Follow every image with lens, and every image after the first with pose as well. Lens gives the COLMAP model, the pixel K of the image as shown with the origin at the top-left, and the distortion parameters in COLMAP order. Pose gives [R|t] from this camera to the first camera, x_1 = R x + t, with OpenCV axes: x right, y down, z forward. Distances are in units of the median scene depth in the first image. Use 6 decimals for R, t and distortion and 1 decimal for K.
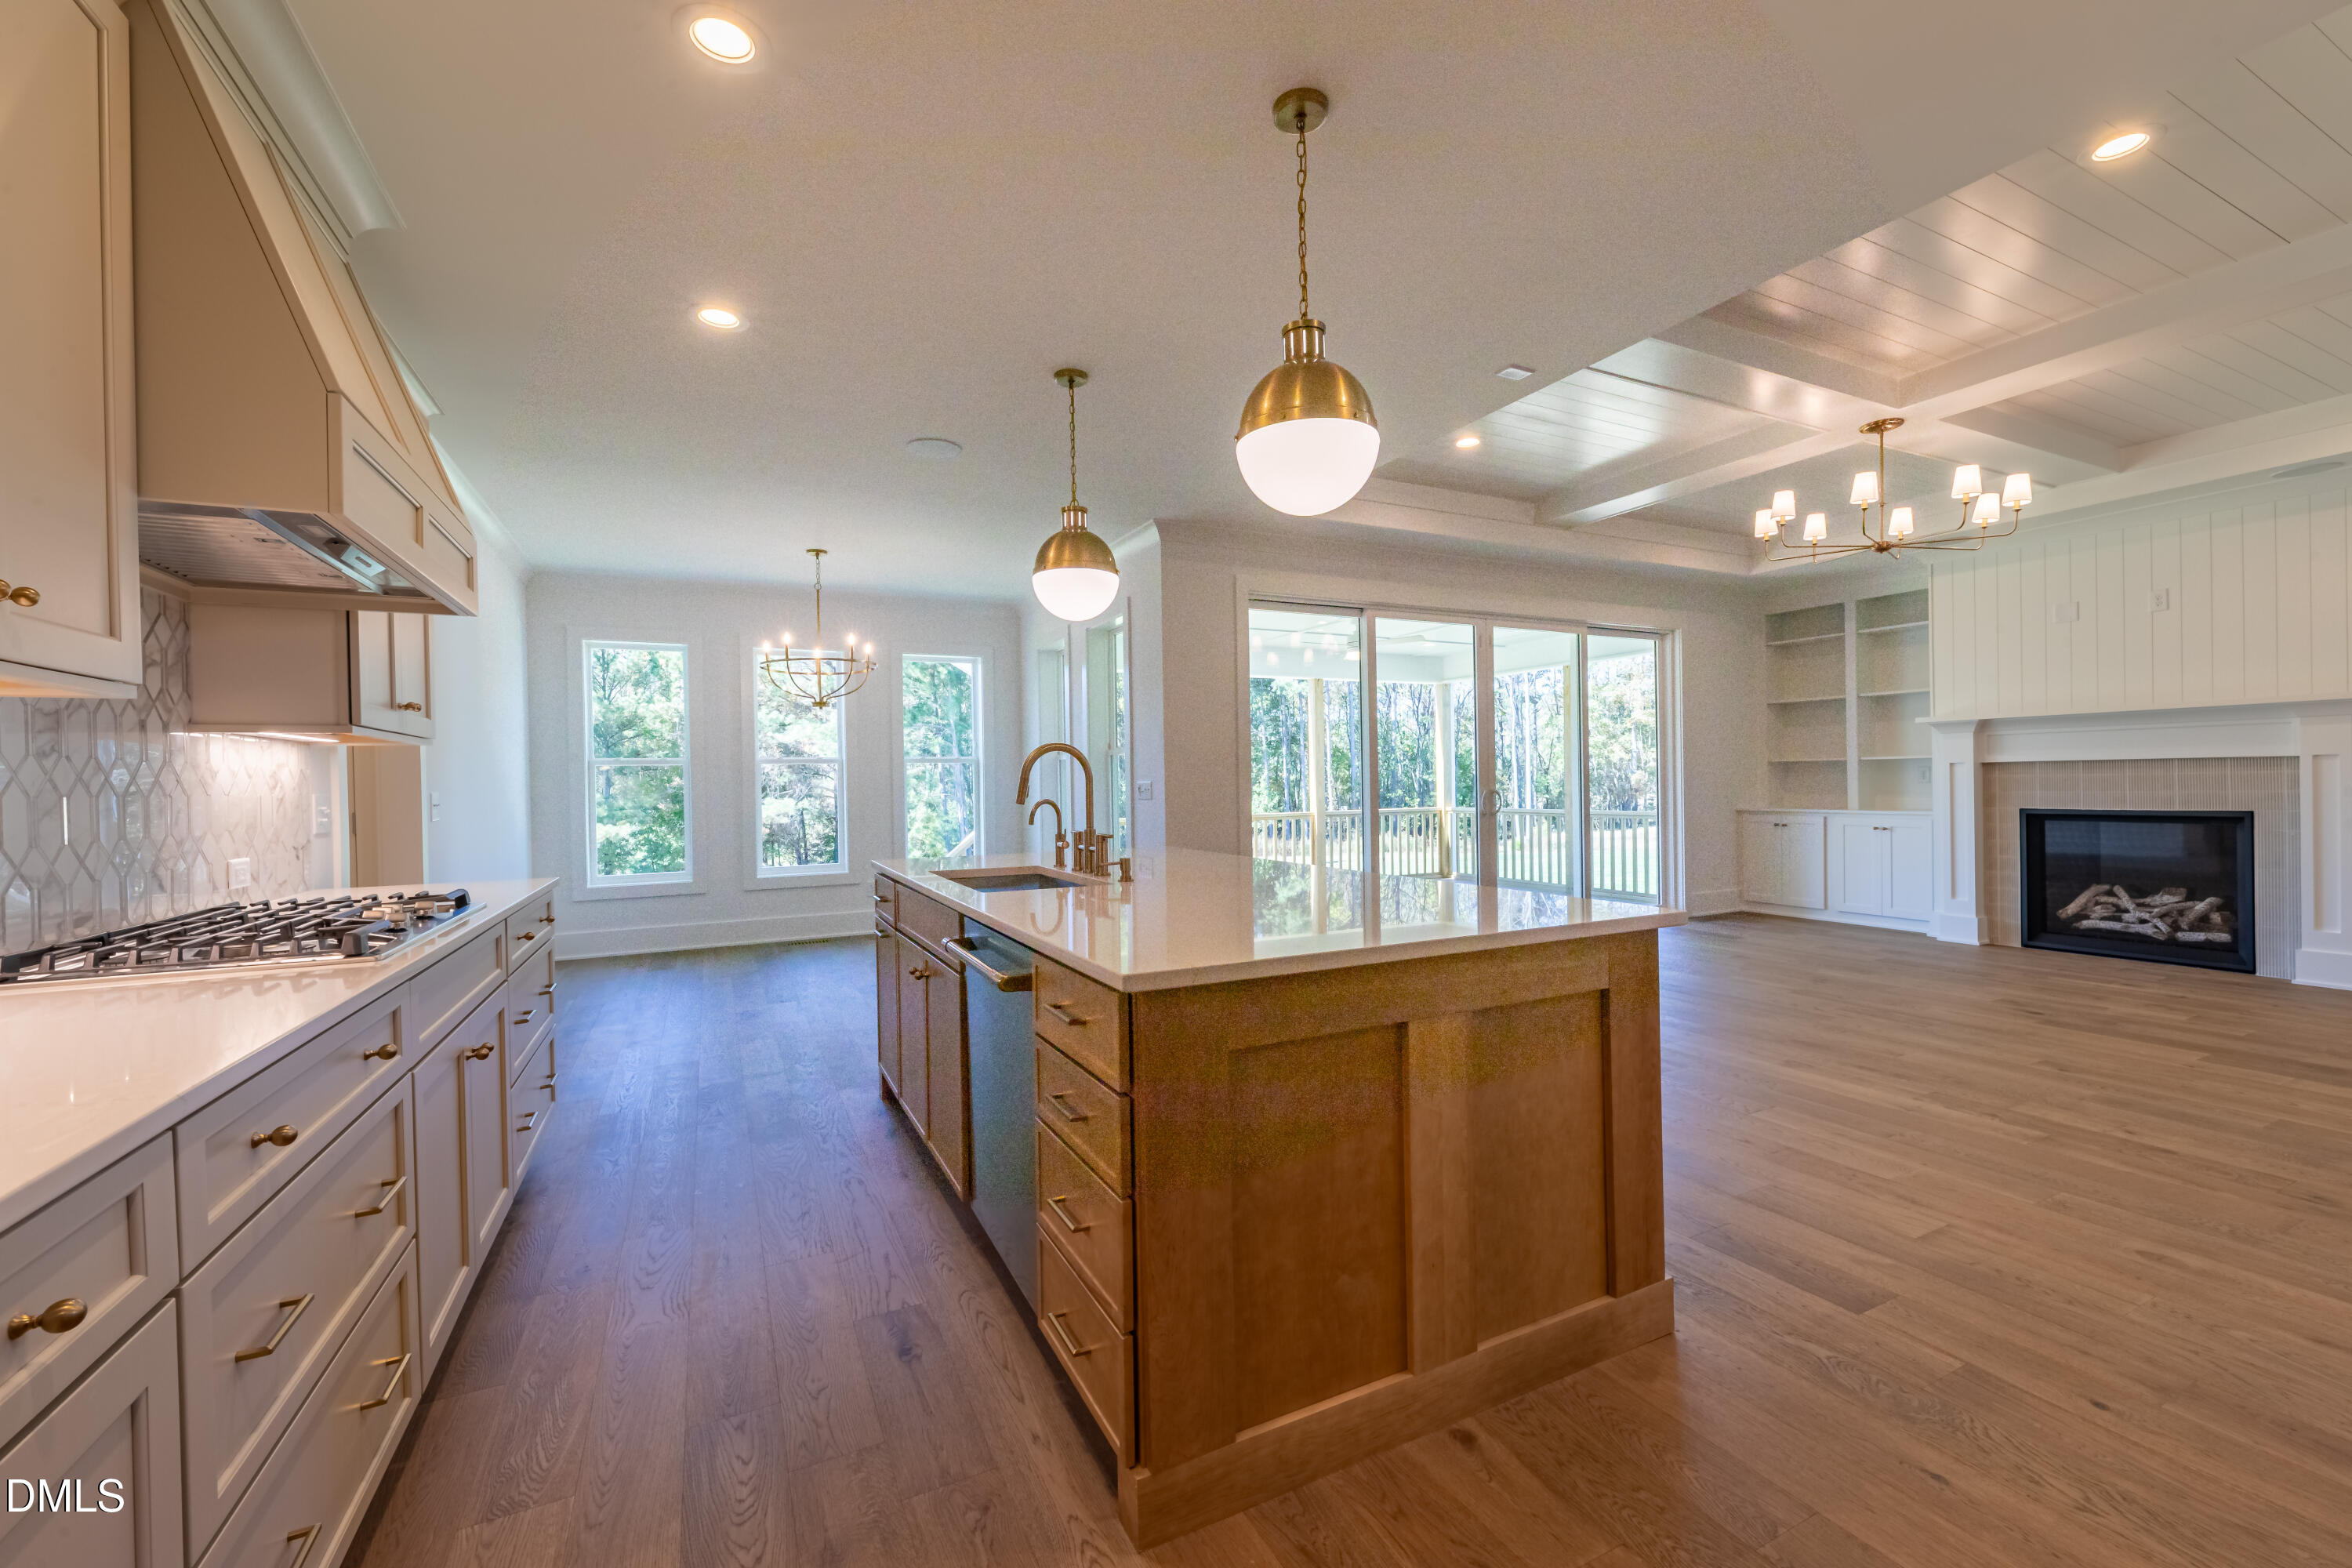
lens RADIAL K [[945.0, 0, 1177.9], [0, 945.0, 787.1], [0, 0, 1]] dist [0.001326, -0.001280]
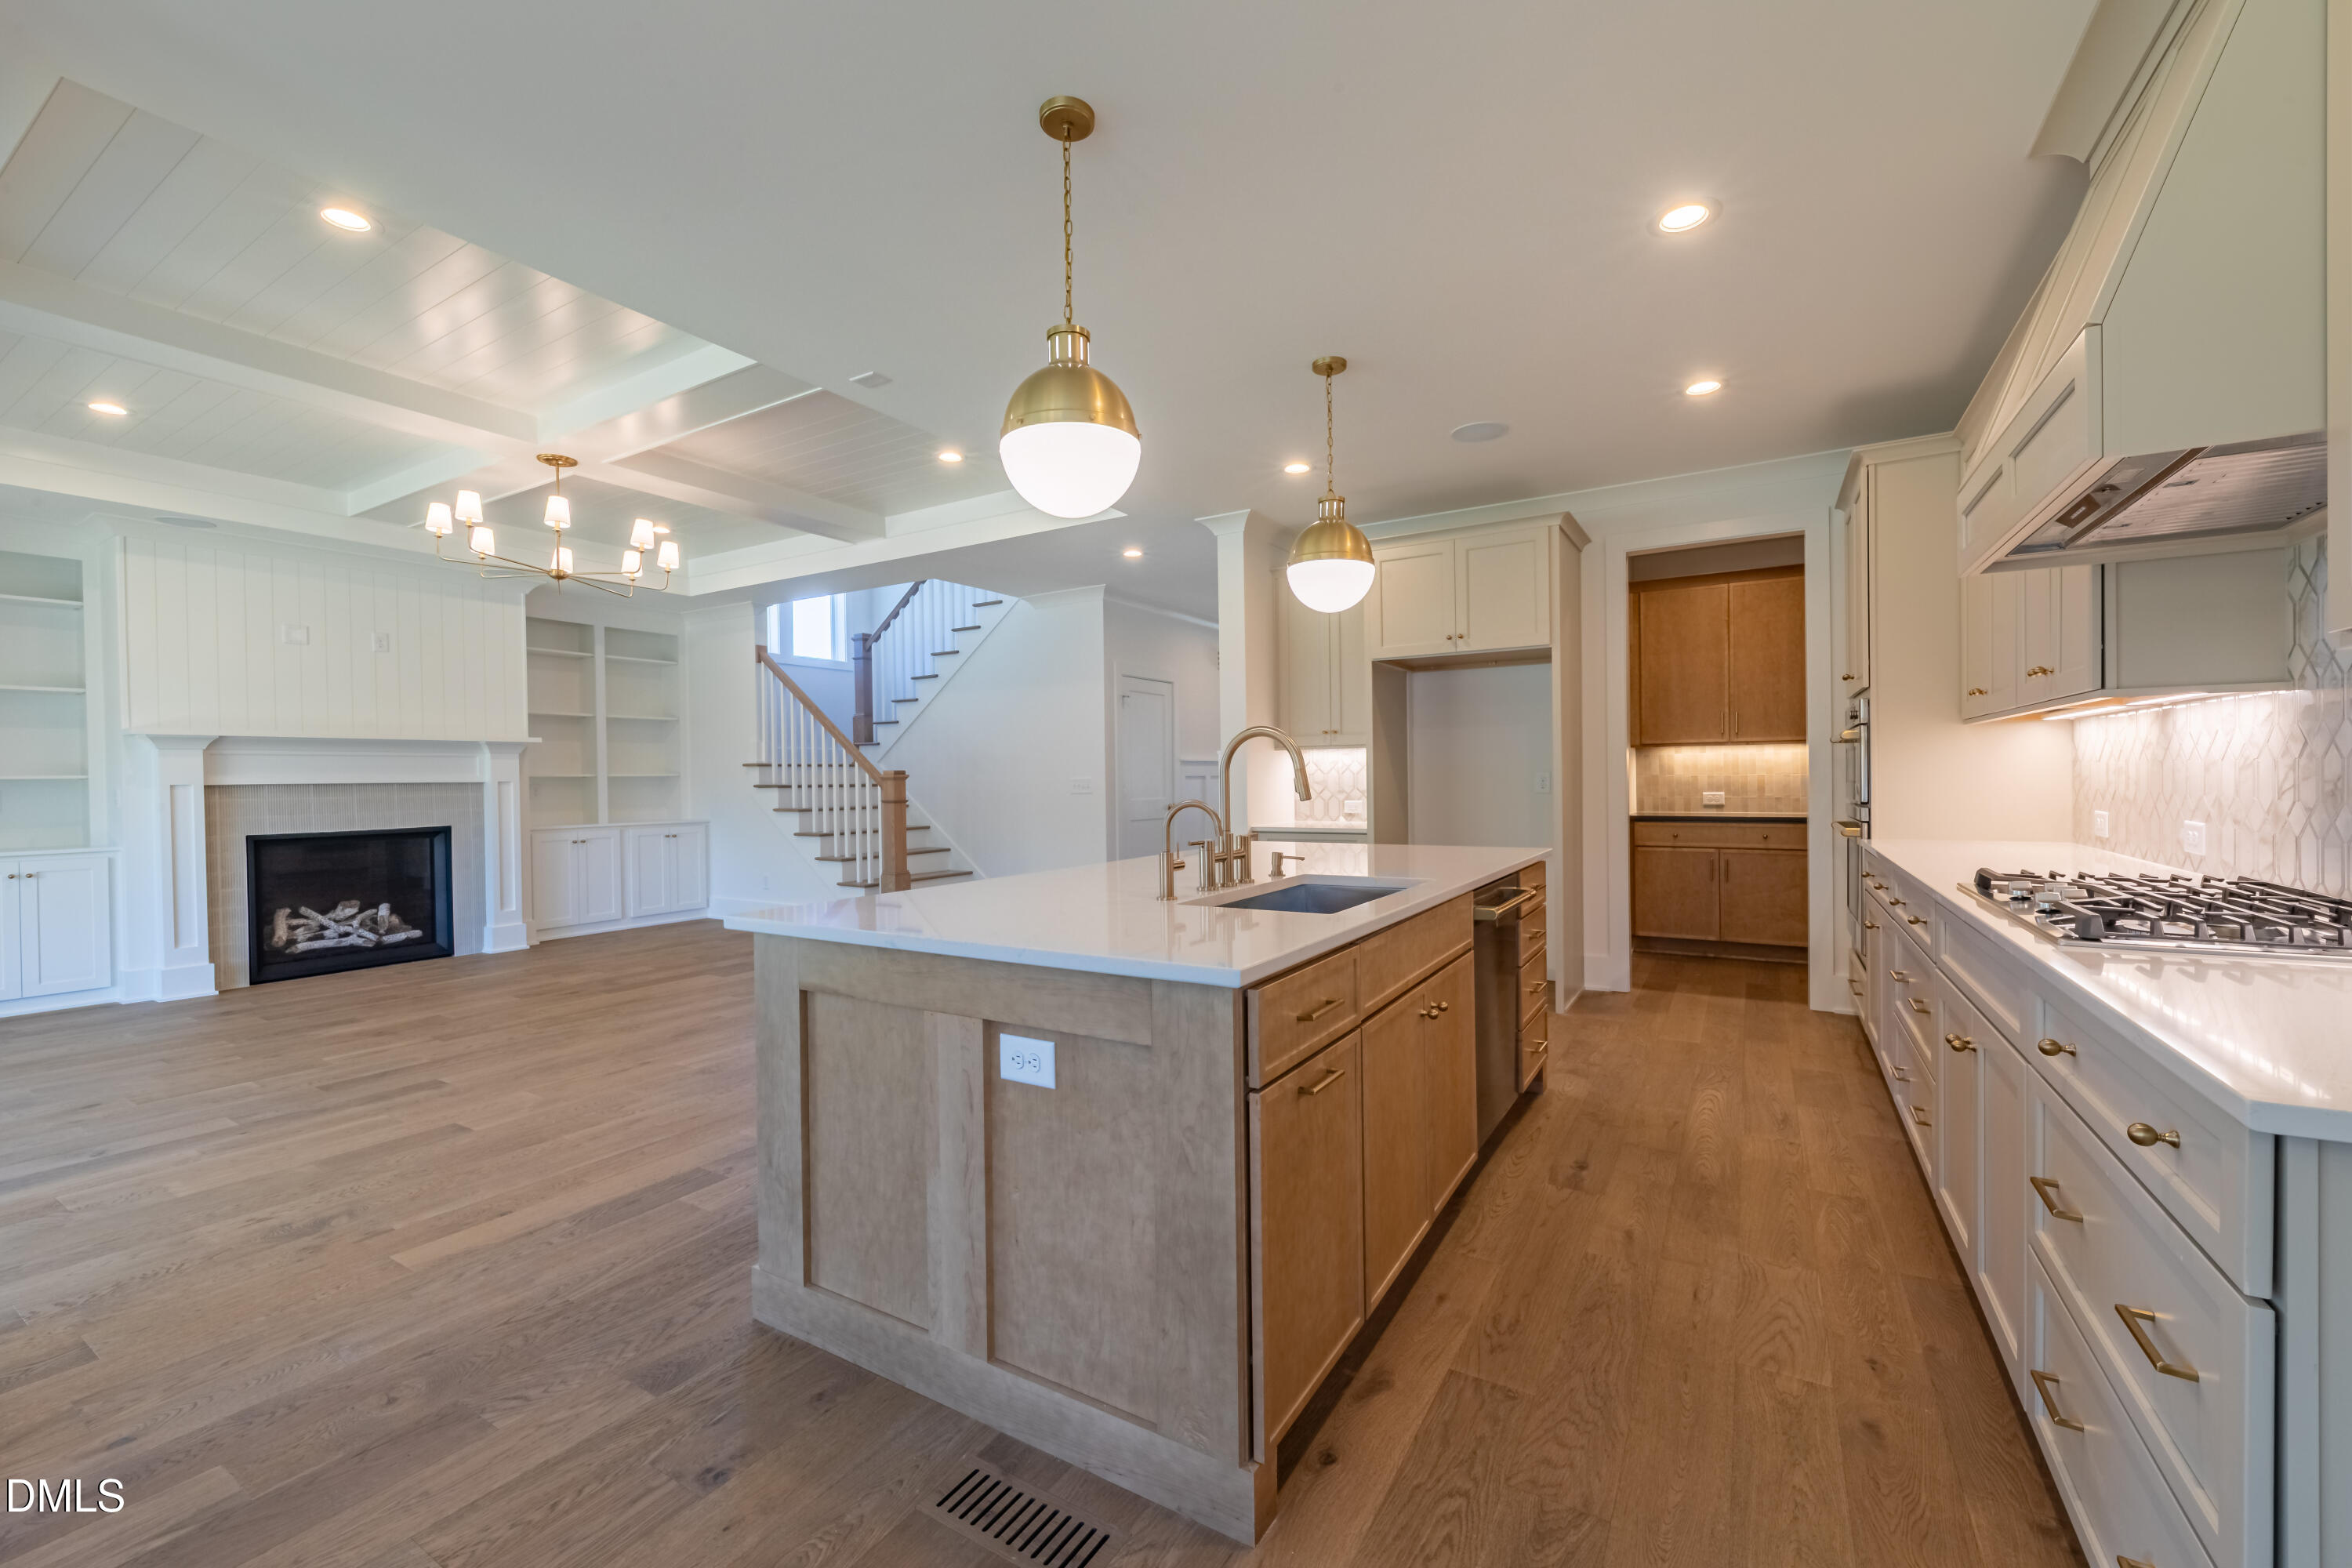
lens RADIAL K [[945.0, 0, 1180.9], [0, 945.0, 785.4], [0, 0, 1]] dist [0.001326, -0.001280]
pose [[-0.536289, 0.017145, 0.843860, -0.479030], [0.028348, 0.999595, -0.002294, 0.002254], [-0.843558, 0.022692, -0.536558, 0.920147]]
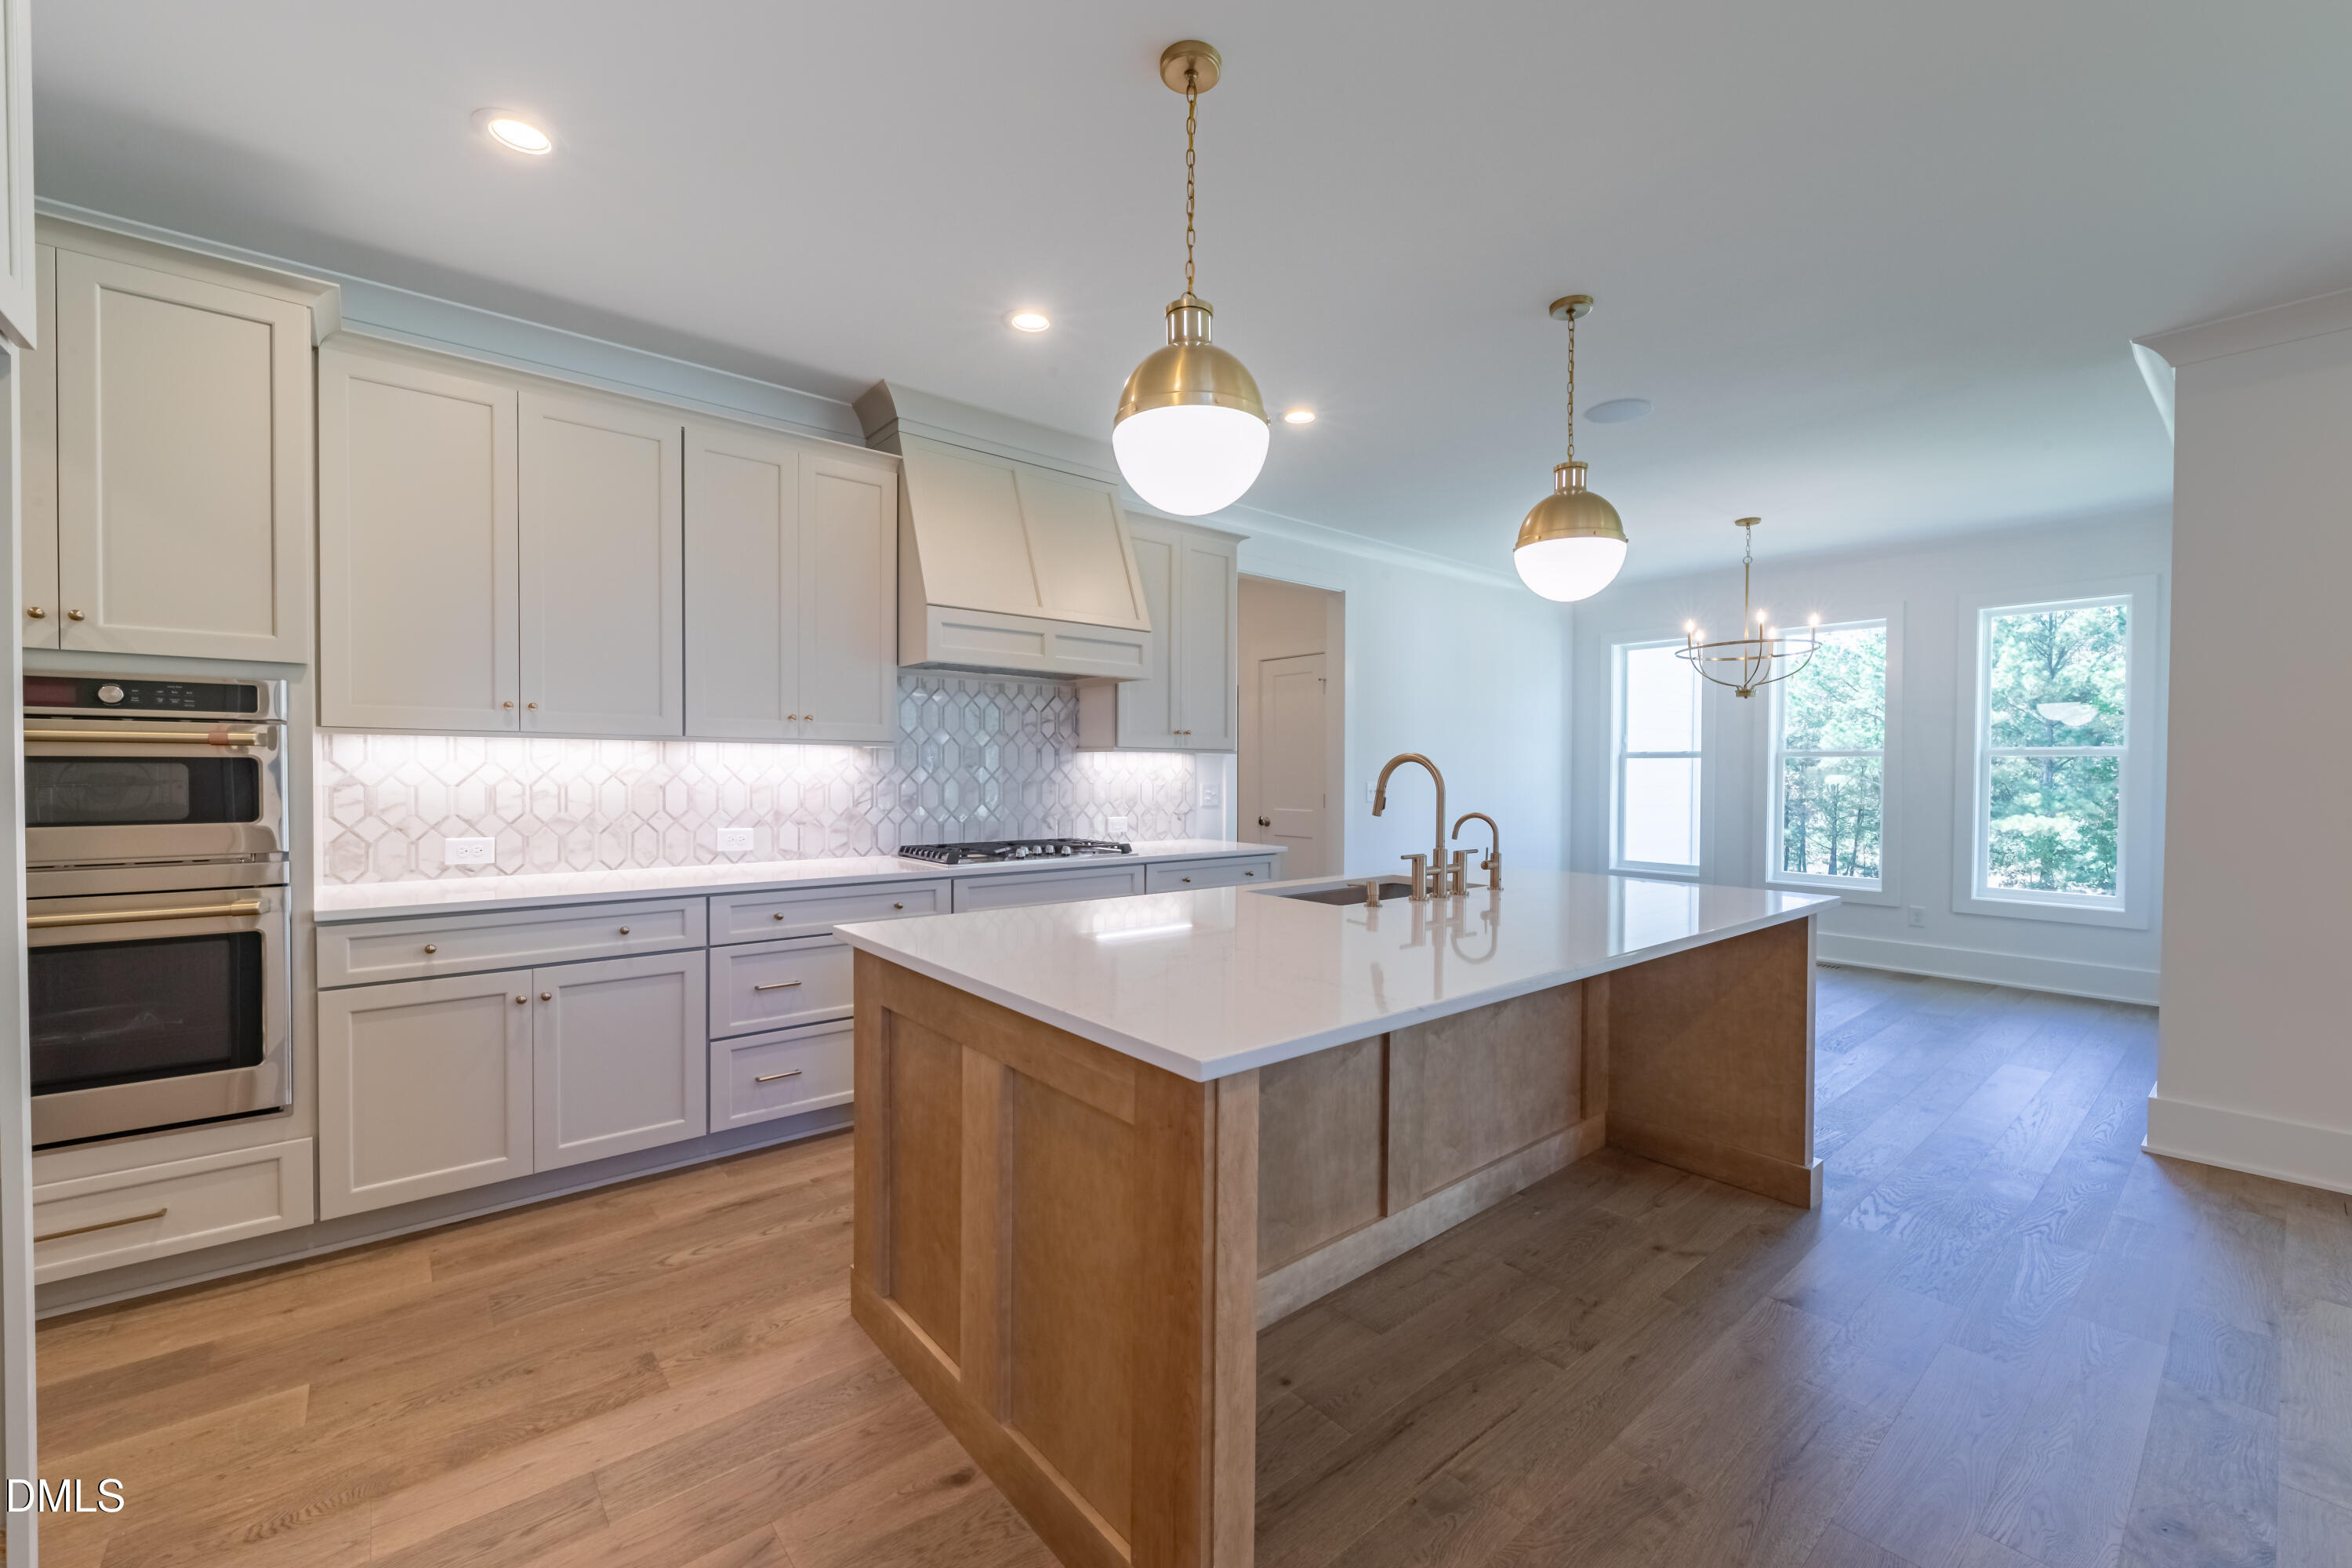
lens RADIAL K [[945.0, 0, 1178.9], [0, 945.0, 783.1], [0, 0, 1]] dist [0.001326, -0.001280]
pose [[0.237165, 0.032071, -0.970940, 0.449893], [-0.016603, 0.999443, 0.028957, -0.025266], [0.971327, 0.009253, 0.237566, 0.339666]]
